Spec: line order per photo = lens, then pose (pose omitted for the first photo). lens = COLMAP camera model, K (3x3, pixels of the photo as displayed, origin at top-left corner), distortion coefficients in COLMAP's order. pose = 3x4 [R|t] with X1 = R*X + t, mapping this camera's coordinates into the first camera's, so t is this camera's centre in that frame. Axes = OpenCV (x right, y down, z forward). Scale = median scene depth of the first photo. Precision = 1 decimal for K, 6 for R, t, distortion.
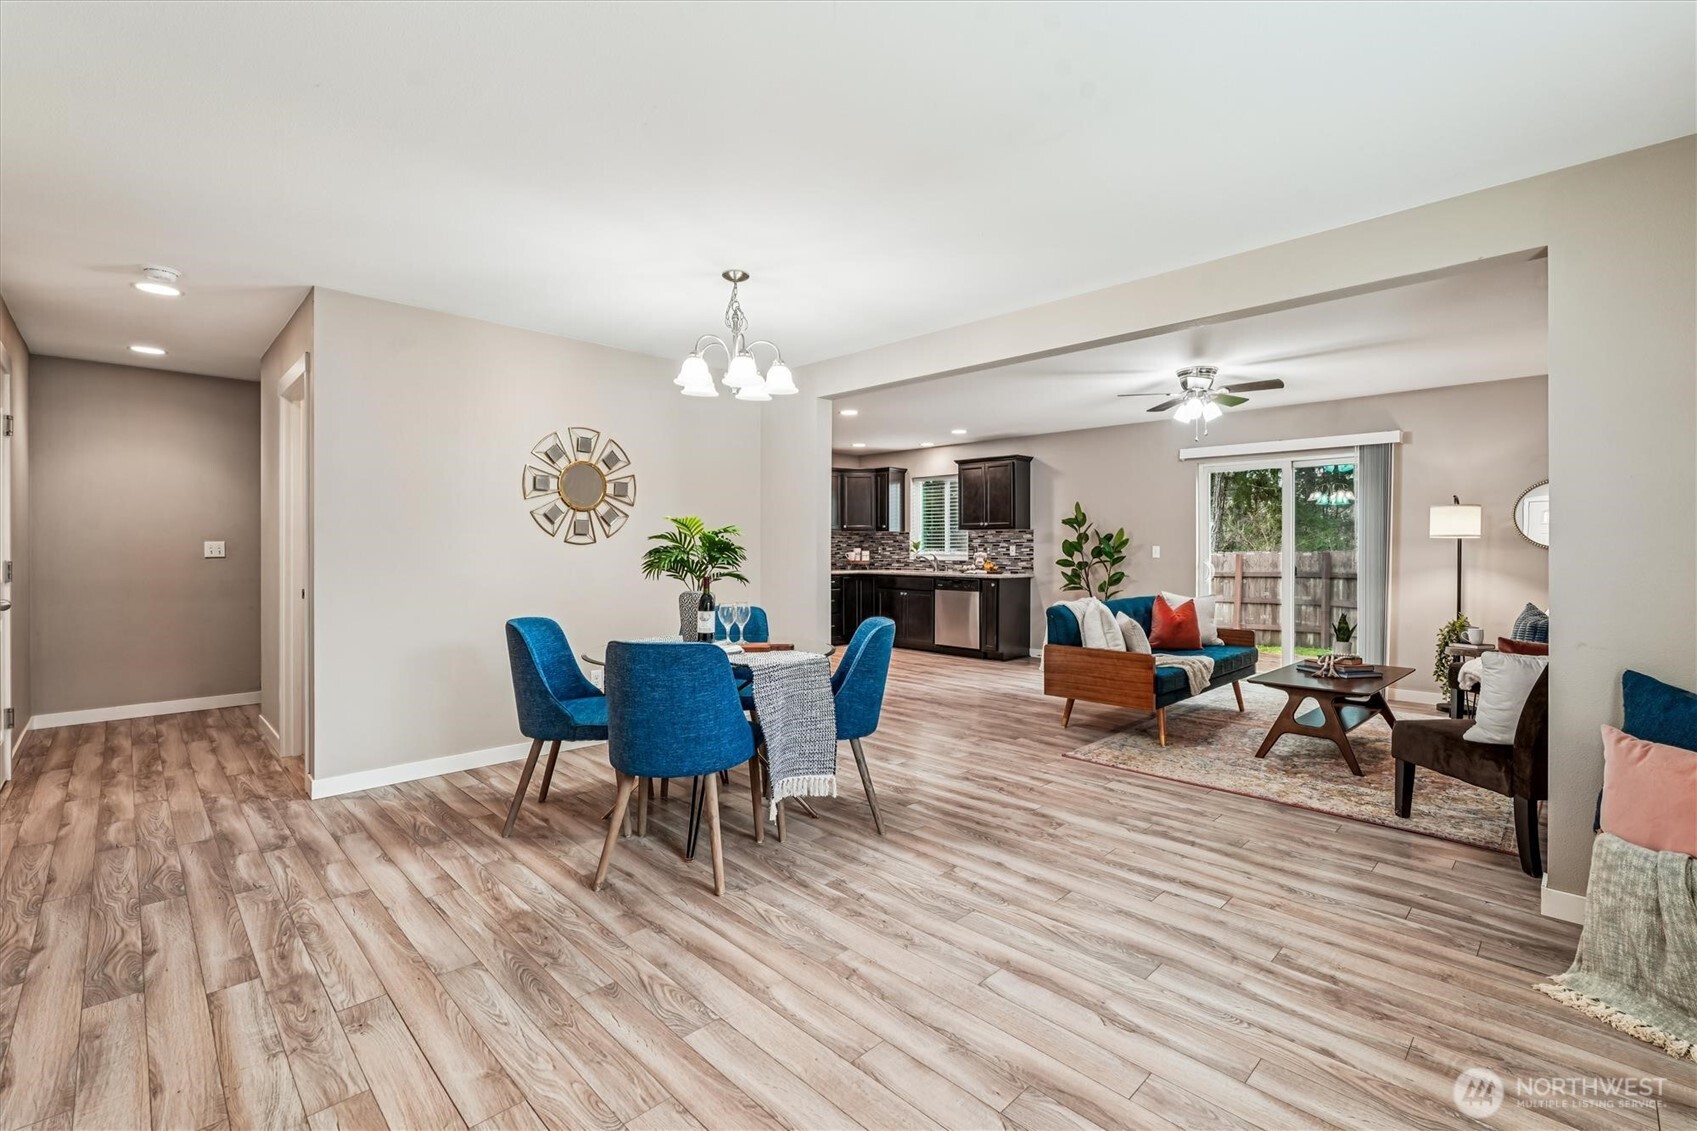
lens RADIAL K [[739.5, 0, 849.9], [0, 739.5, 548.4], [0, 0, 1]] dist [-0.018608, 0.008206]
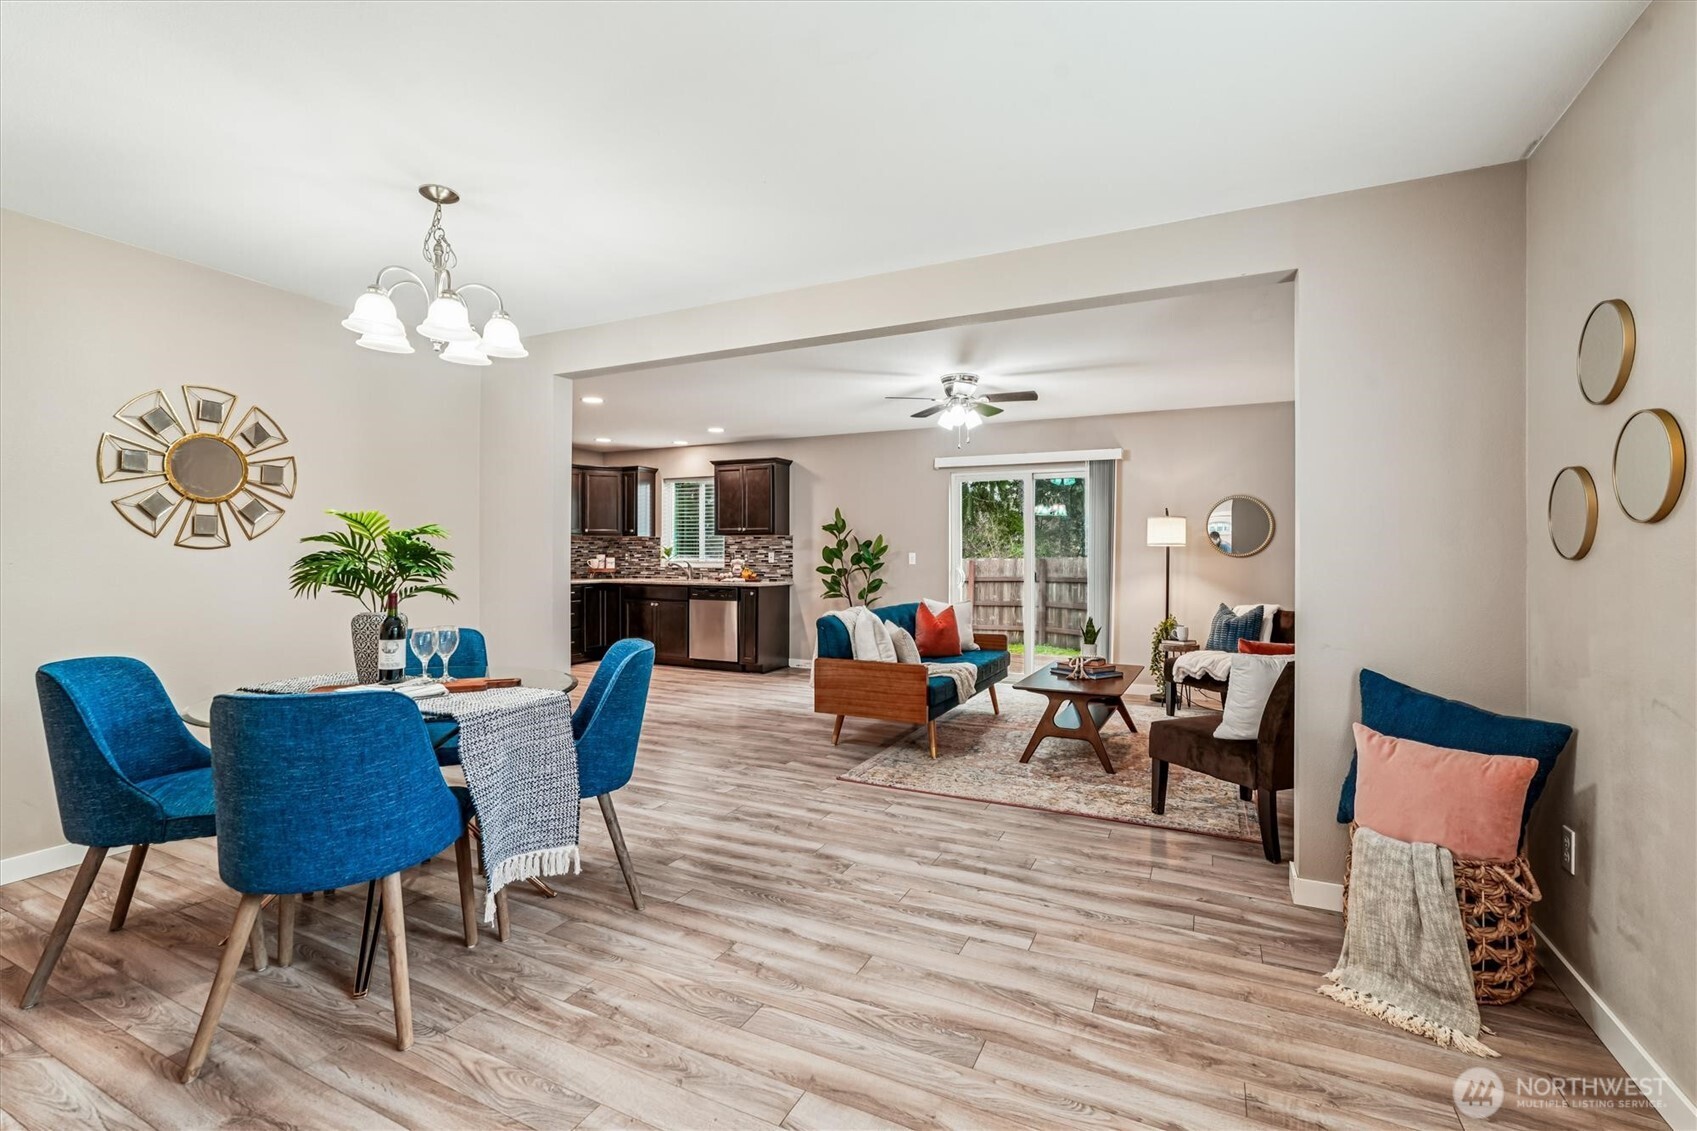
lens RADIAL K [[739.2, 0, 844.9], [0, 739.2, 554.9], [0, 0, 1]] dist [-0.016642, 0.007543]
pose [[0.945340, 0.001217, 0.326085, -0.007074], [-0.001122, 0.999999, -0.000479, 0.000139], [-0.326086, 0.000087, 0.945340, 0.167525]]
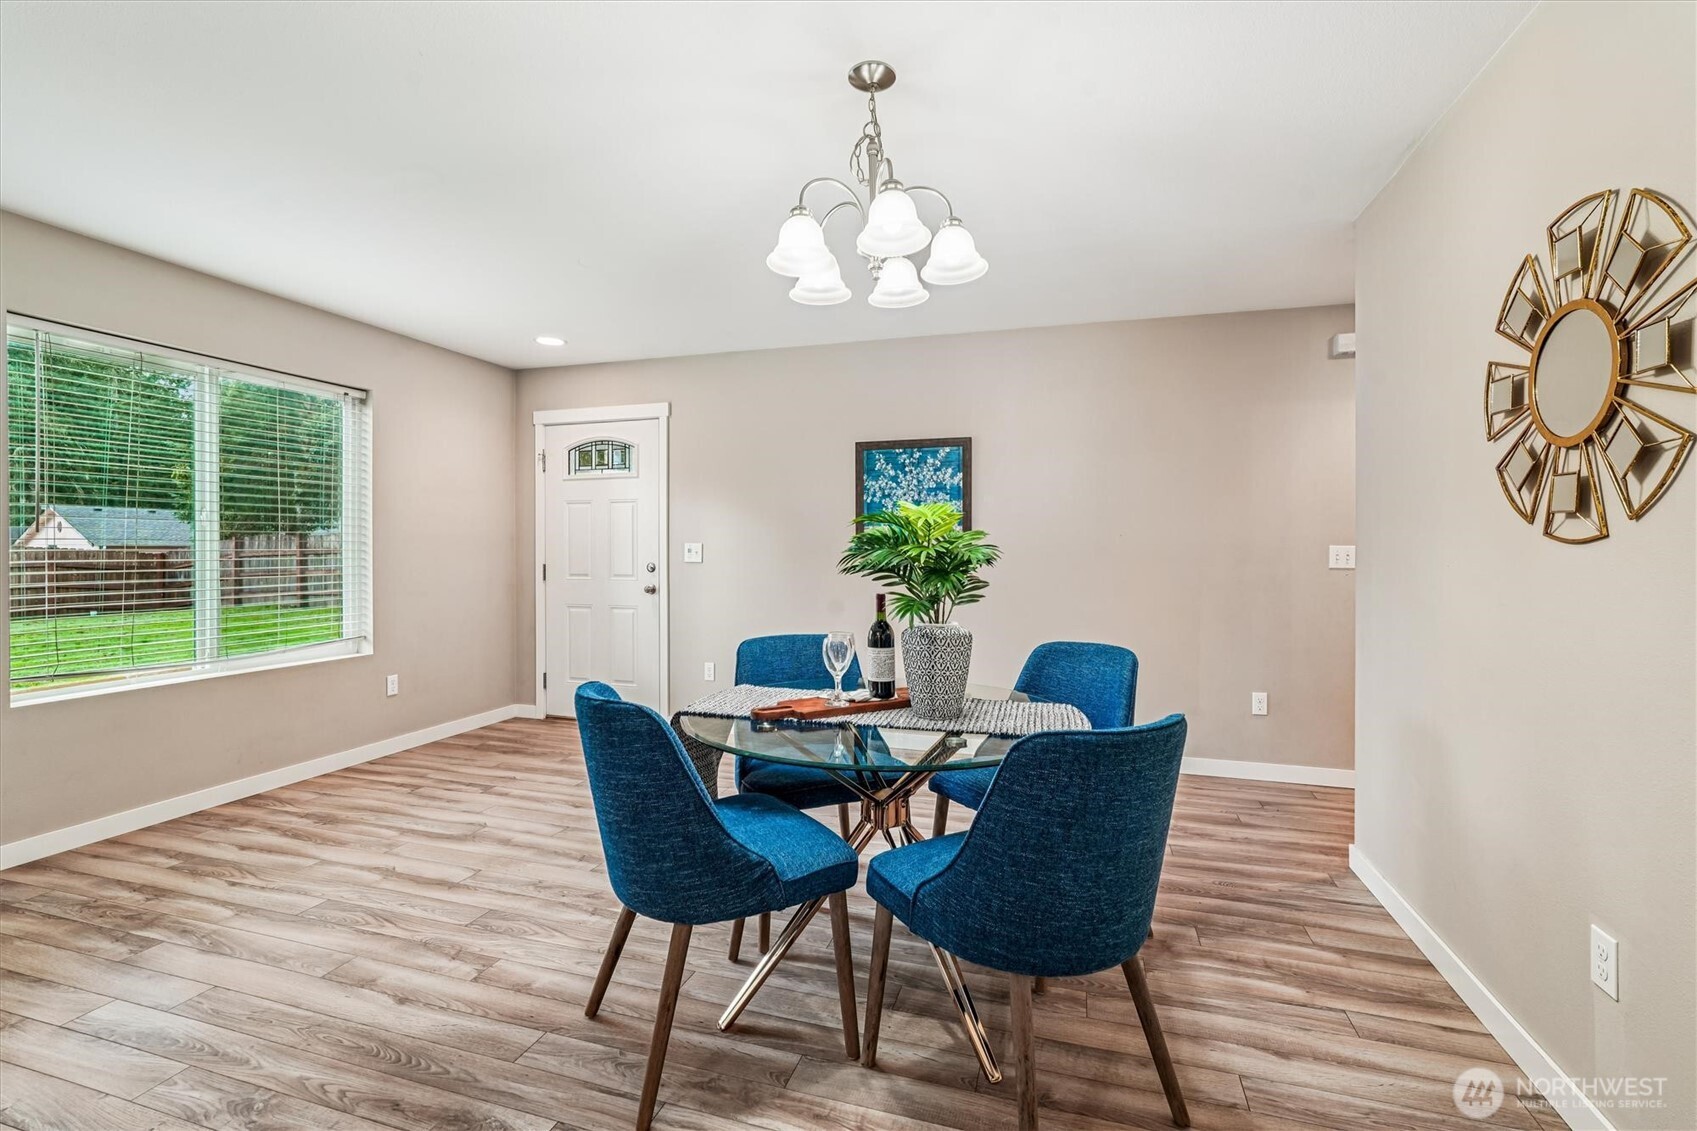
lens RADIAL K [[752.4, 0, 849.6], [0, 752.4, 552.4], [0, 0, 1]] dist [-0.019393, 0.008458]
pose [[-0.882392, -0.002358, -0.470510, 0.147586], [-0.005162, 0.999976, 0.004670, -0.000564], [0.470487, 0.006550, -0.882383, 1.650804]]
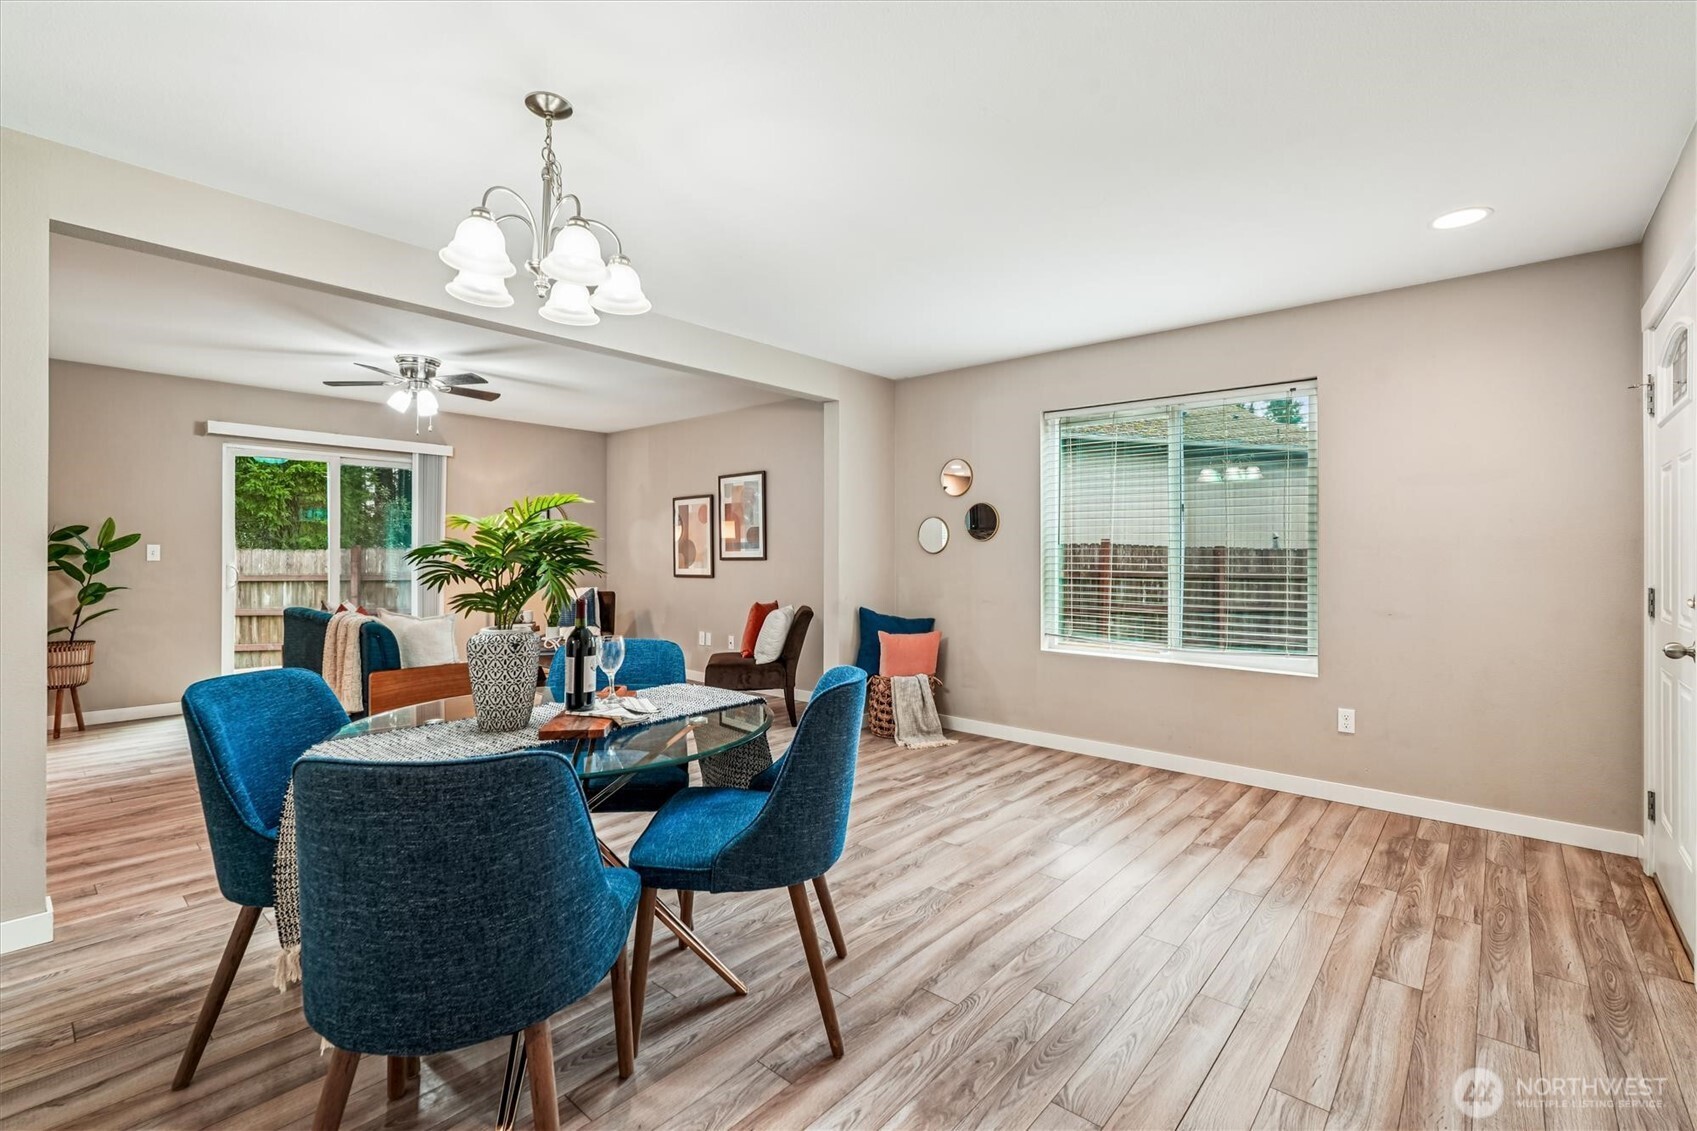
lens RADIAL K [[752.4, 0, 849.6], [0, 752.4, 552.4], [0, 0, 1]] dist [-0.019393, 0.008458]
pose [[-0.068195, -0.002491, 0.997669, -0.863411], [-0.005111, 0.999985, 0.002147, -0.001956], [-0.997659, -0.004952, -0.068207, 0.868981]]
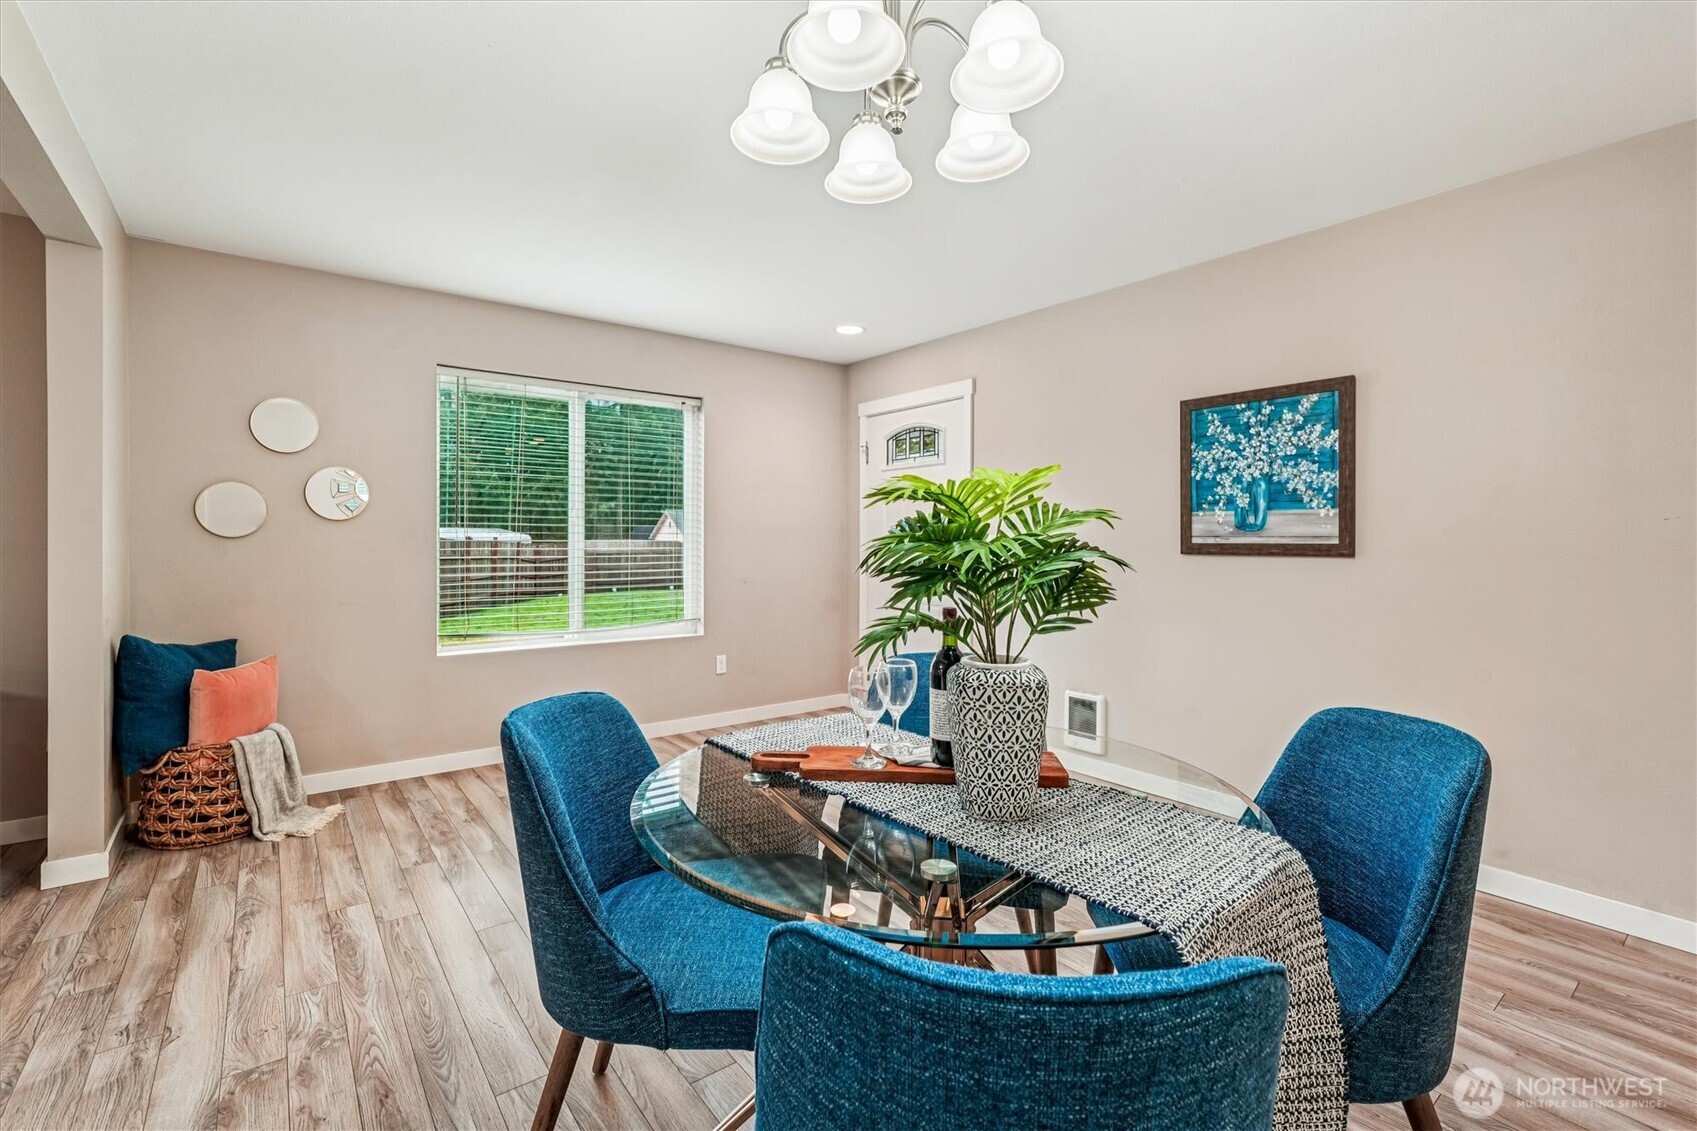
lens RADIAL K [[752.4, 0, 849.6], [0, 752.4, 552.4], [0, 0, 1]] dist [-0.019393, 0.008458]
pose [[-0.993159, -0.009802, 0.116360, -0.196451], [-0.007794, 0.999813, 0.017703, -0.001220], [-0.116512, 0.016675, -0.993049, 1.518491]]
